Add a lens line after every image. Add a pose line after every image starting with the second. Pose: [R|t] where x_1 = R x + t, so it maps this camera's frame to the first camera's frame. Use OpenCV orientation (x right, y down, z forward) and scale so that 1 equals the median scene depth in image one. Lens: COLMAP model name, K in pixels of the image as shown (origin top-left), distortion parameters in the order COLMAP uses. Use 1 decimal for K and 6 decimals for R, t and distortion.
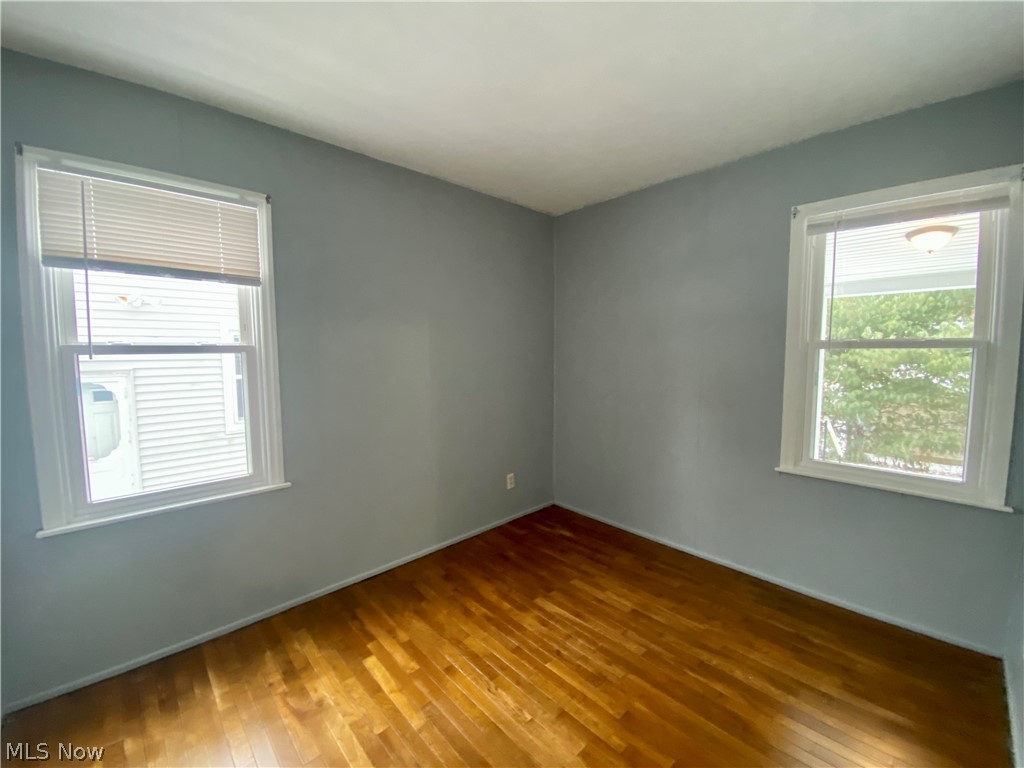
lens RADIAL K [[415.4, 0, 507.1], [0, 415.4, 383.3], [0, 0, 1]] dist [0.008899, -0.013550]
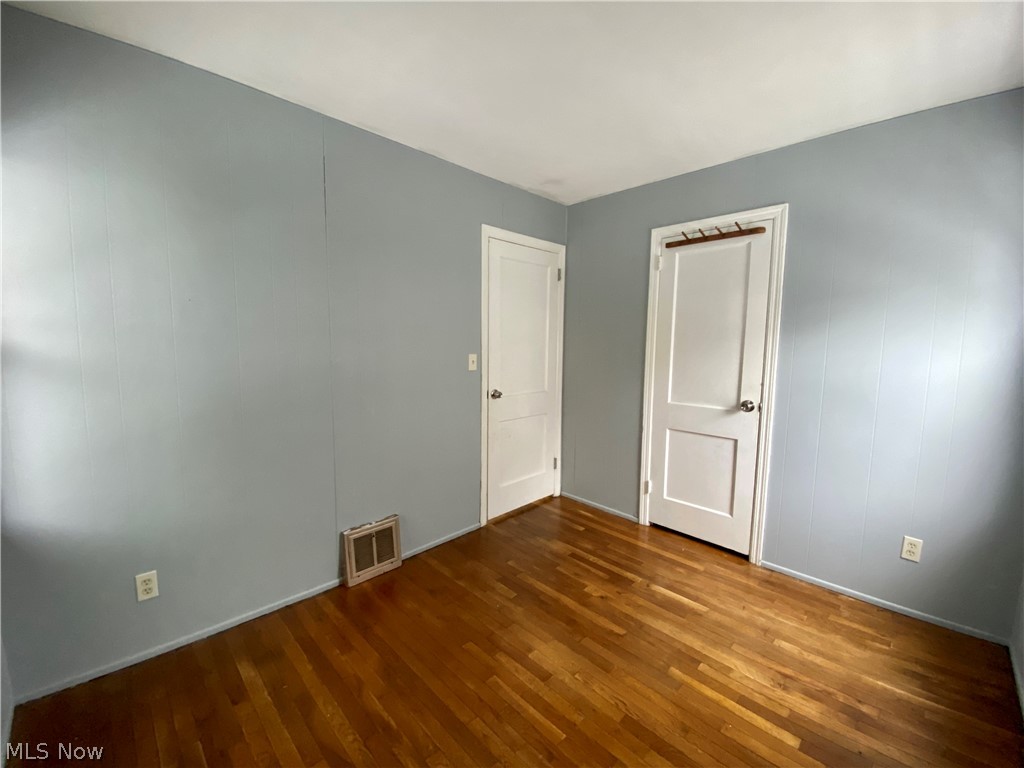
lens RADIAL K [[415.4, 0, 505.2], [0, 415.4, 384.2], [0, 0, 1]] dist [0.008899, -0.013550]
pose [[-0.999869, 0.000616, -0.016148, 0.187986], [-0.002453, 0.981906, 0.189351, -0.113148], [0.015972, 0.189366, -0.981777, 1.399159]]
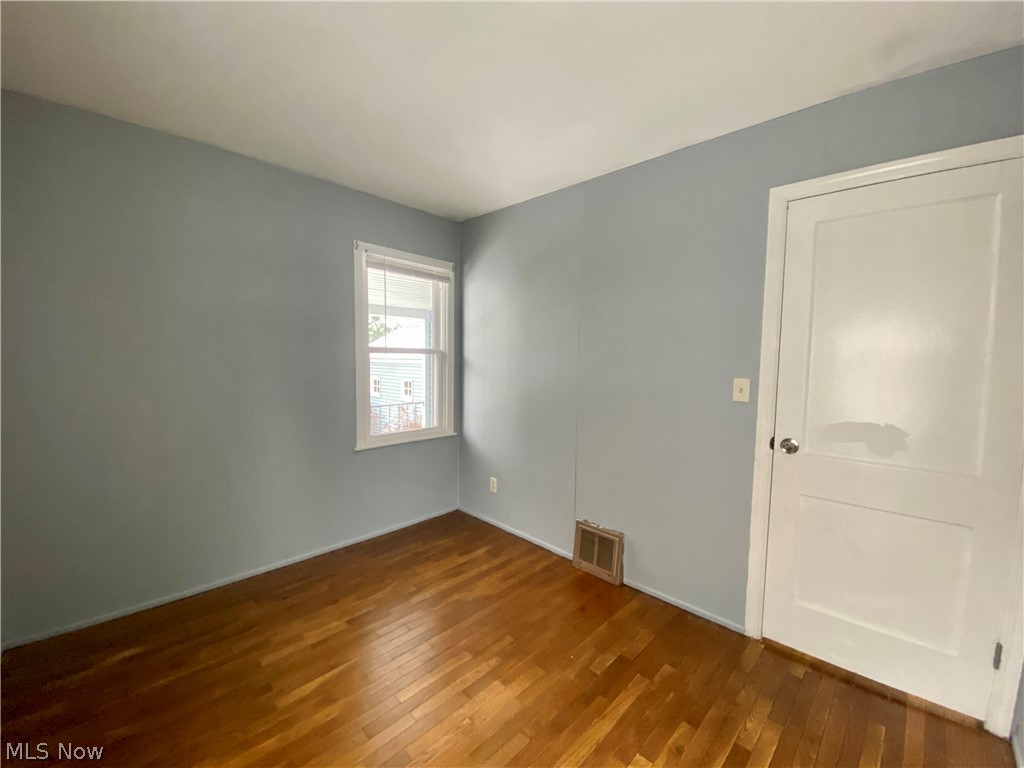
lens RADIAL K [[415.4, 0, 504.7], [0, 415.4, 384.3], [0, 0, 1]] dist [0.008899, -0.013550]
pose [[-0.035642, -0.063704, 0.997332, -0.648943], [0.069004, 0.995428, 0.066048, -0.042502], [-0.996979, 0.071174, -0.031083, 0.643058]]
